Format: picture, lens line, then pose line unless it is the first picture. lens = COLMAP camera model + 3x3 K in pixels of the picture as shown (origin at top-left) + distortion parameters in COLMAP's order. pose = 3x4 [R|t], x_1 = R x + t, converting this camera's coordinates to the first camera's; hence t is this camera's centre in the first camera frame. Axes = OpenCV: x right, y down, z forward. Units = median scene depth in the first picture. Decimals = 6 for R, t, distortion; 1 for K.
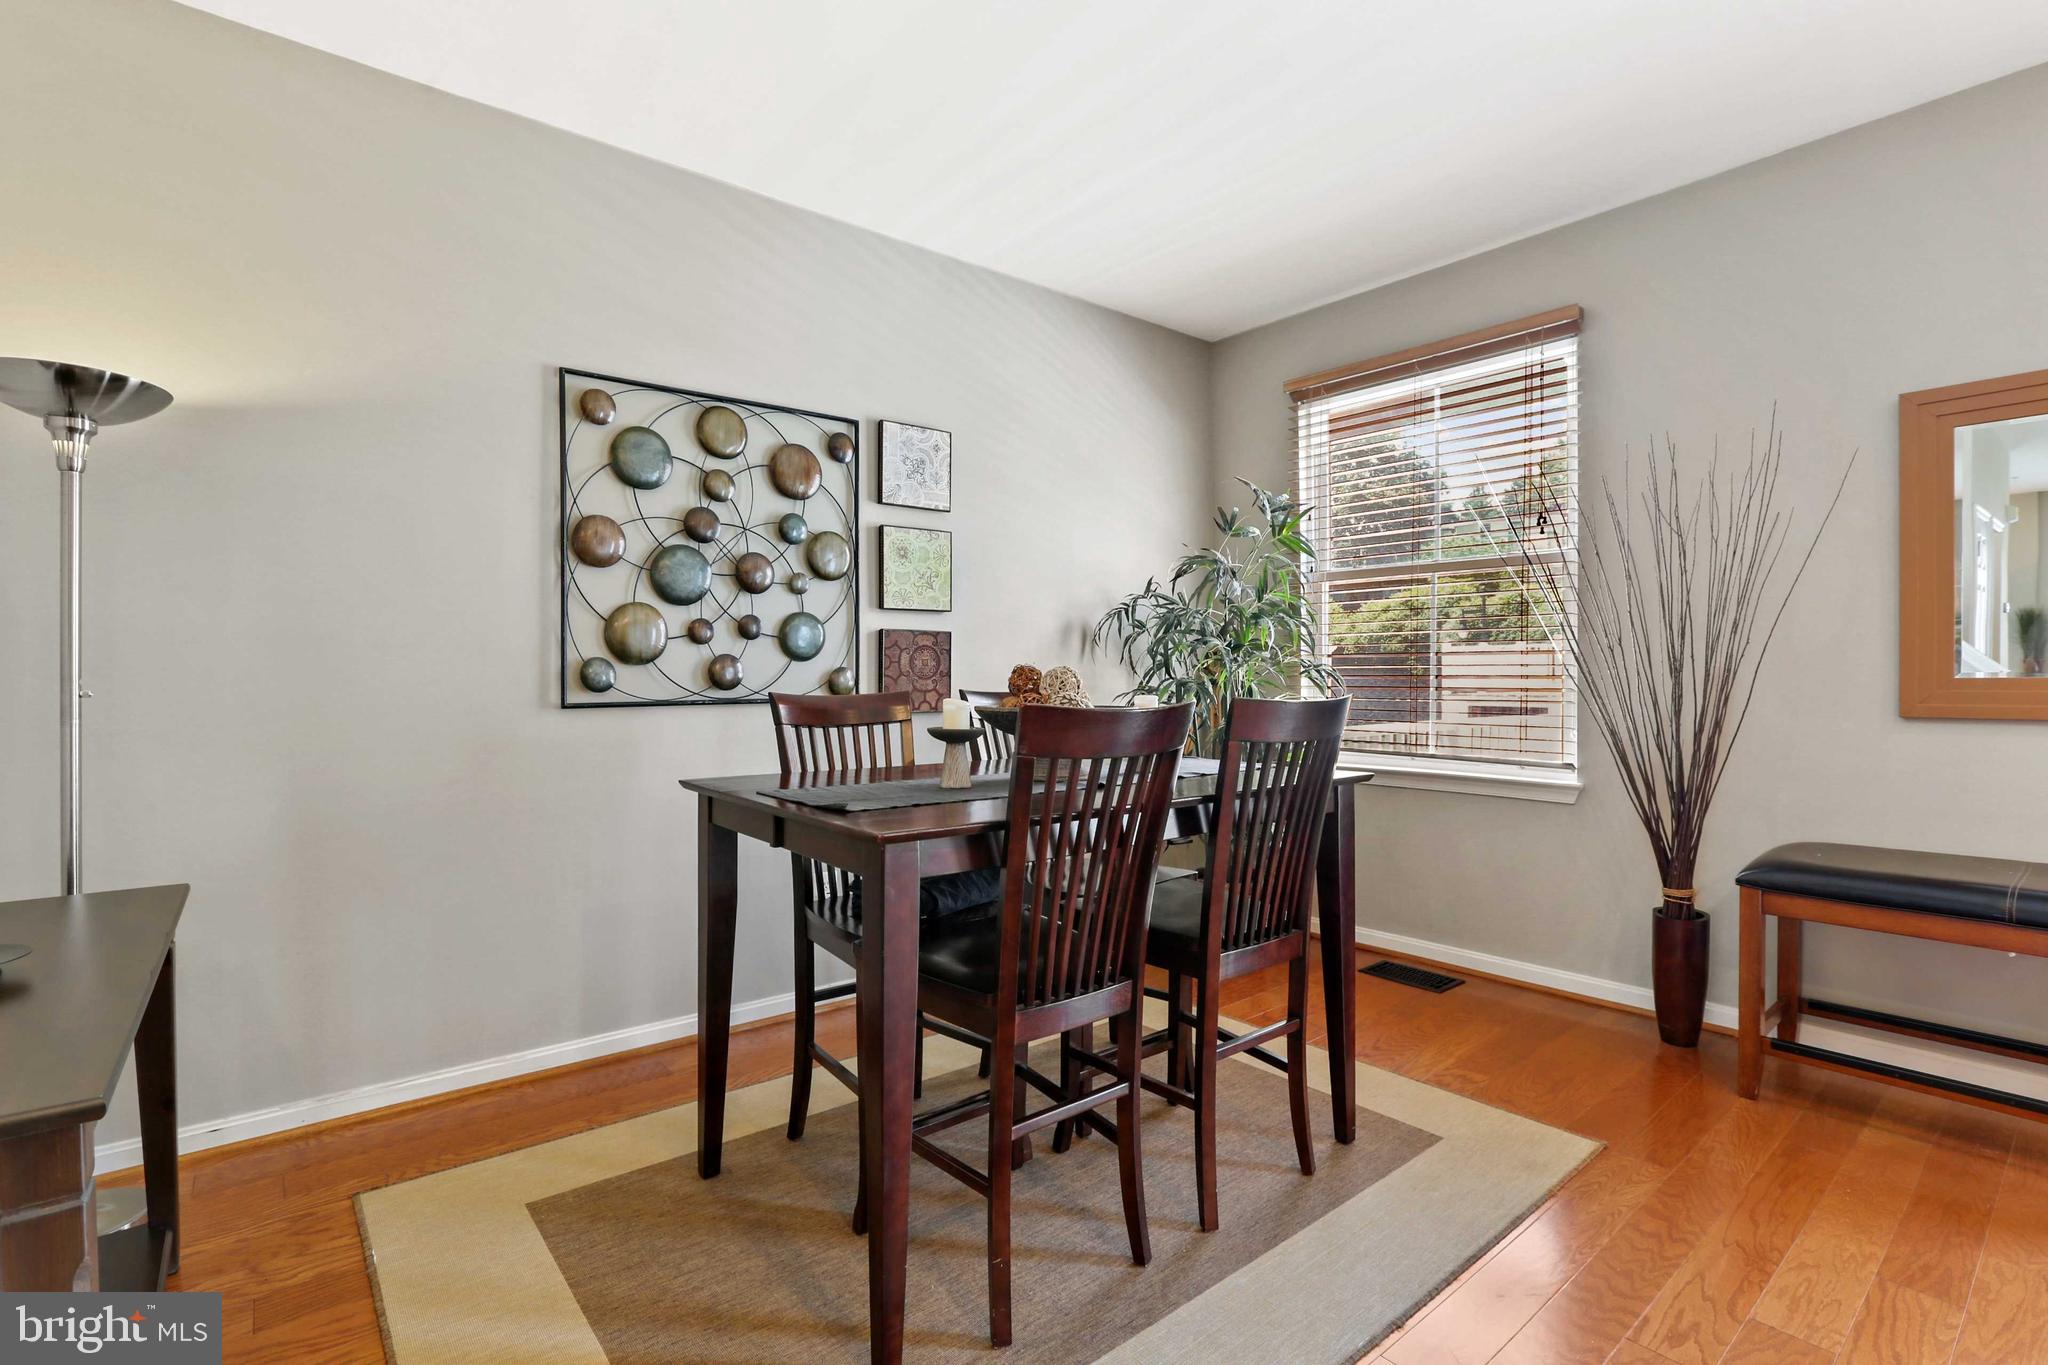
lens RADIAL K [[982.0, 0, 1061.2], [0, 982.0, 675.5], [0, 0, 1]] dist [-0.021427, 0.000637]
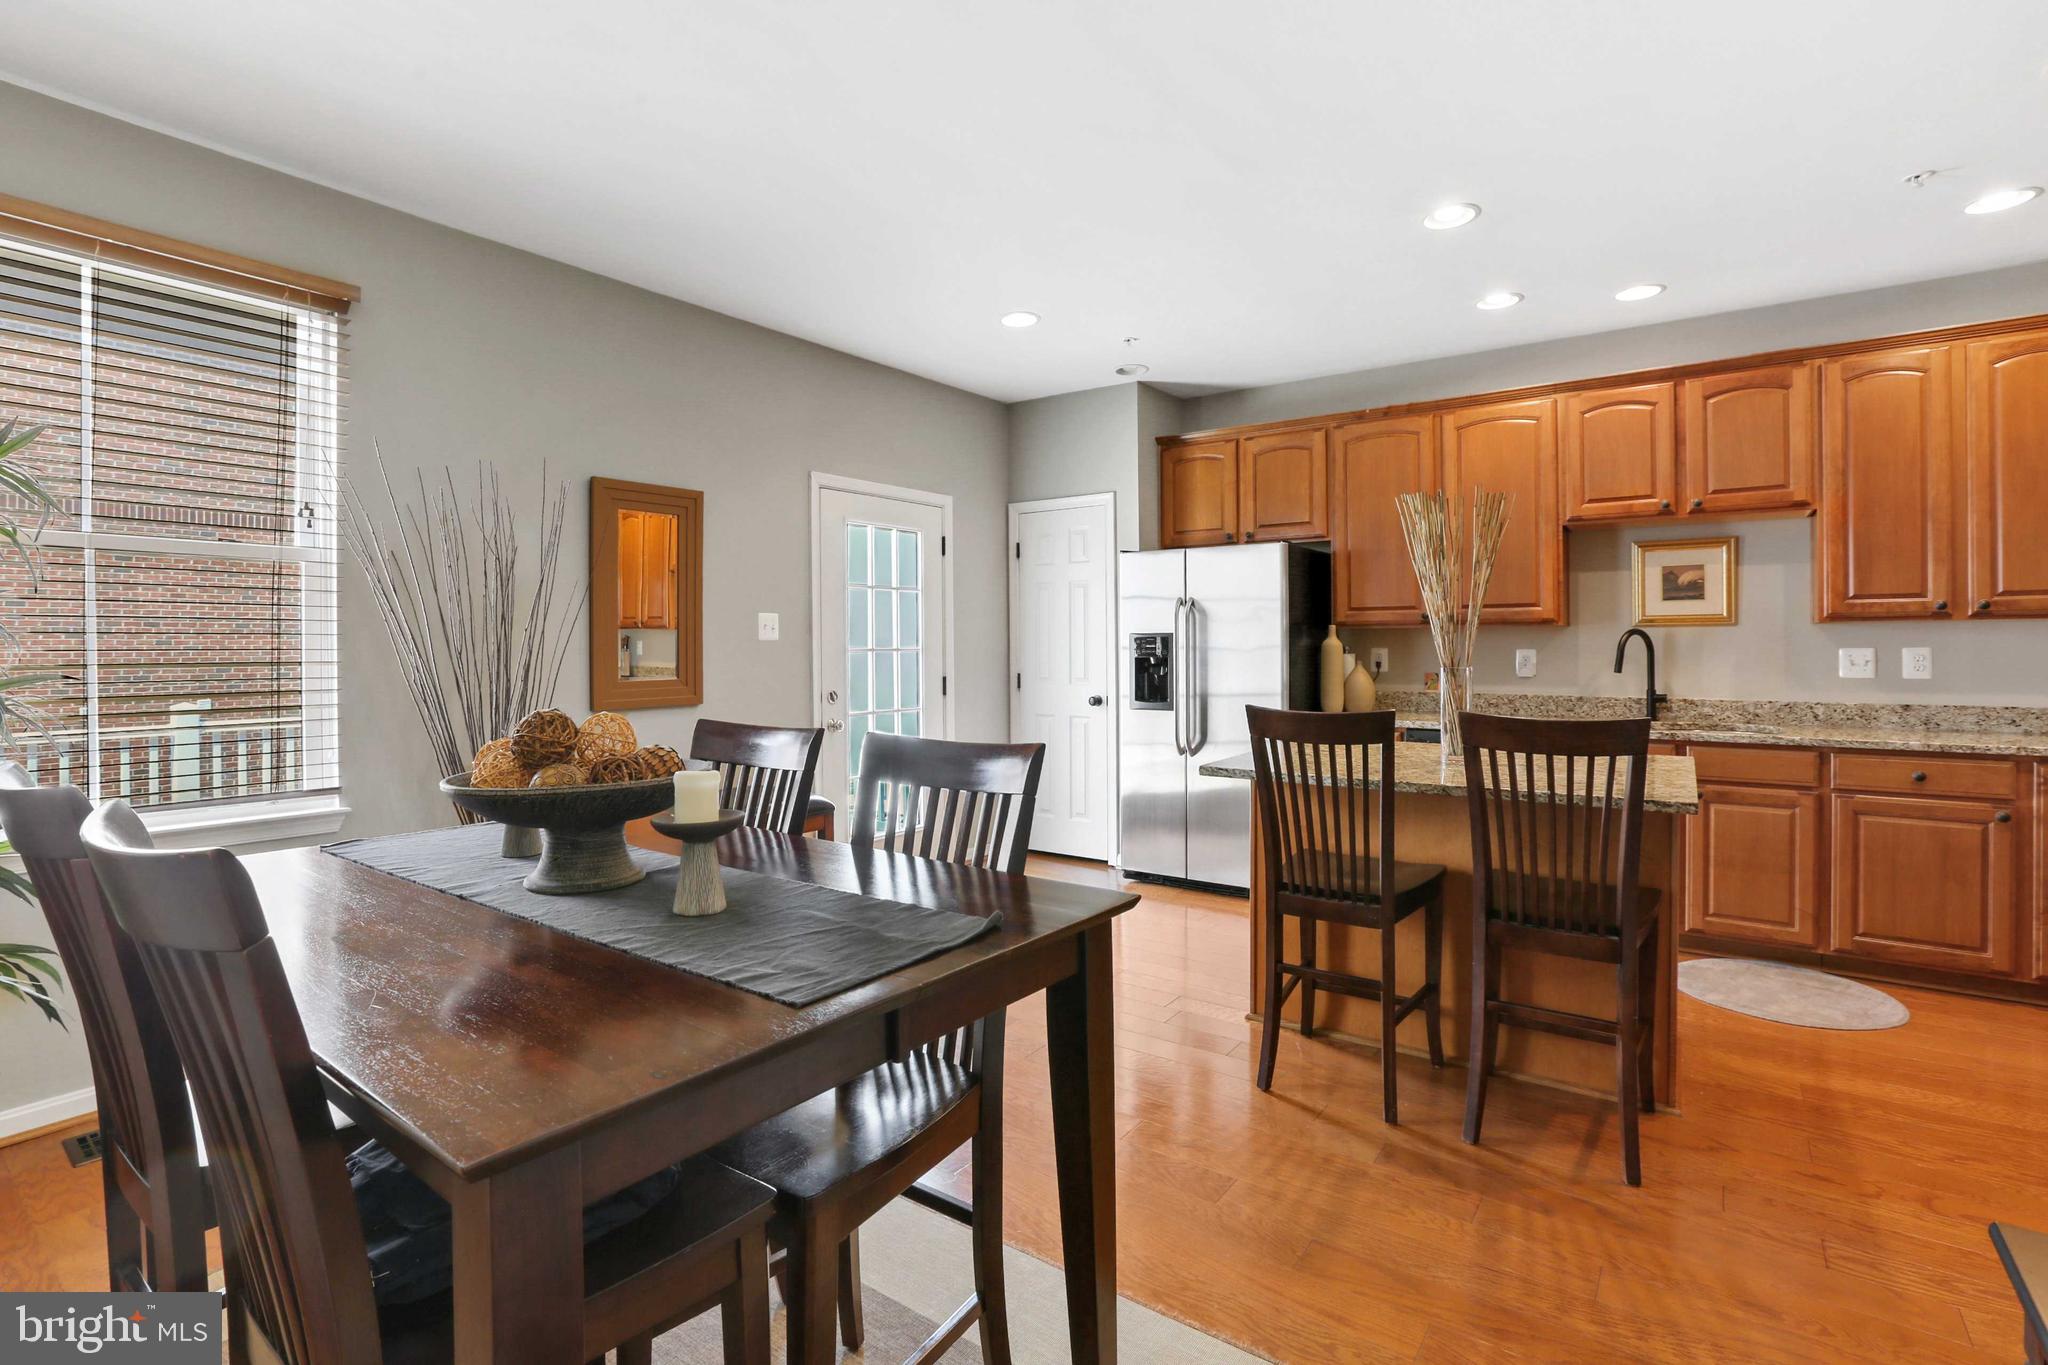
lens RADIAL K [[967.8, 0, 973.6], [0, 967.8, 676.4], [0, 0, 1]] dist [0.000488, 0.000265]
pose [[-0.210441, -0.029900, 0.977149, -0.510323], [0.006451, 0.999468, 0.031972, -0.039982], [-0.977585, 0.013032, -0.210137, 0.648558]]
